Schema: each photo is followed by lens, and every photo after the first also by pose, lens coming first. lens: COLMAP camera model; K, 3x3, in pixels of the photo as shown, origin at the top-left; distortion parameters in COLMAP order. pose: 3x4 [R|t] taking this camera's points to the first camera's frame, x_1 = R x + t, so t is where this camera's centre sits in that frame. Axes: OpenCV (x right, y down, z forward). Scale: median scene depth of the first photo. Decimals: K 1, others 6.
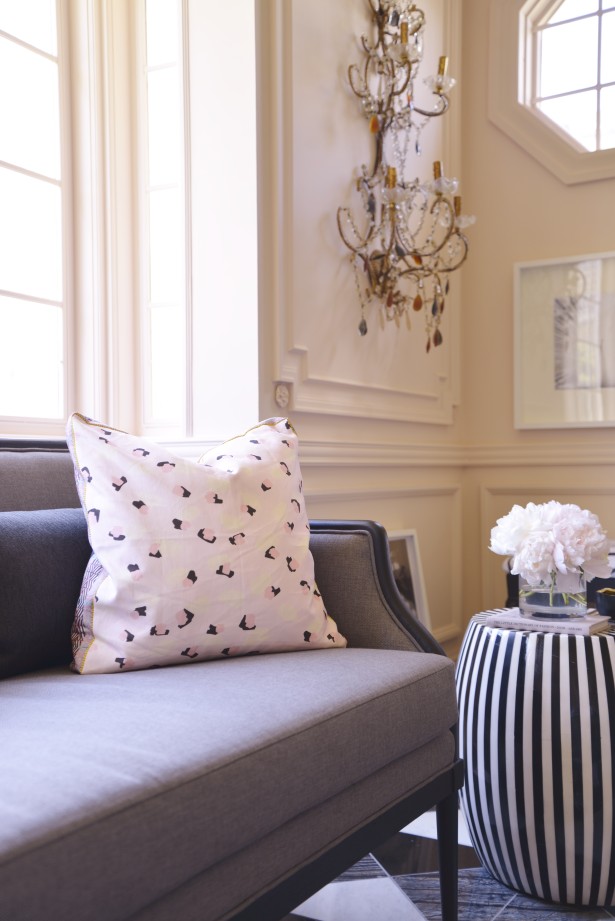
lens RADIAL K [[1012.5, 0, 309.2], [0, 1012.5, 455.6], [0, 0, 1]] dist [0.135443, 0.000000]
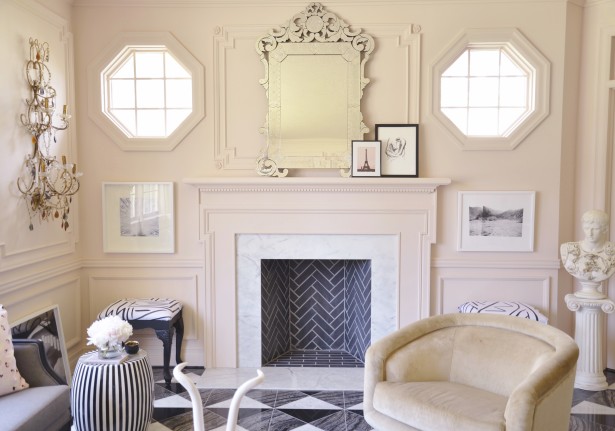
lens RADIAL K [[582.5, 0, 309.6], [0, 582.5, 220.7], [0, 0, 1]] dist [0.036437, 0.000000]
pose [[0.876750, -0.026503, 0.480216, -0.032653], [-0.013621, 0.996712, 0.079877, -0.251715], [-0.480754, -0.076573, 0.873506, -0.472216]]
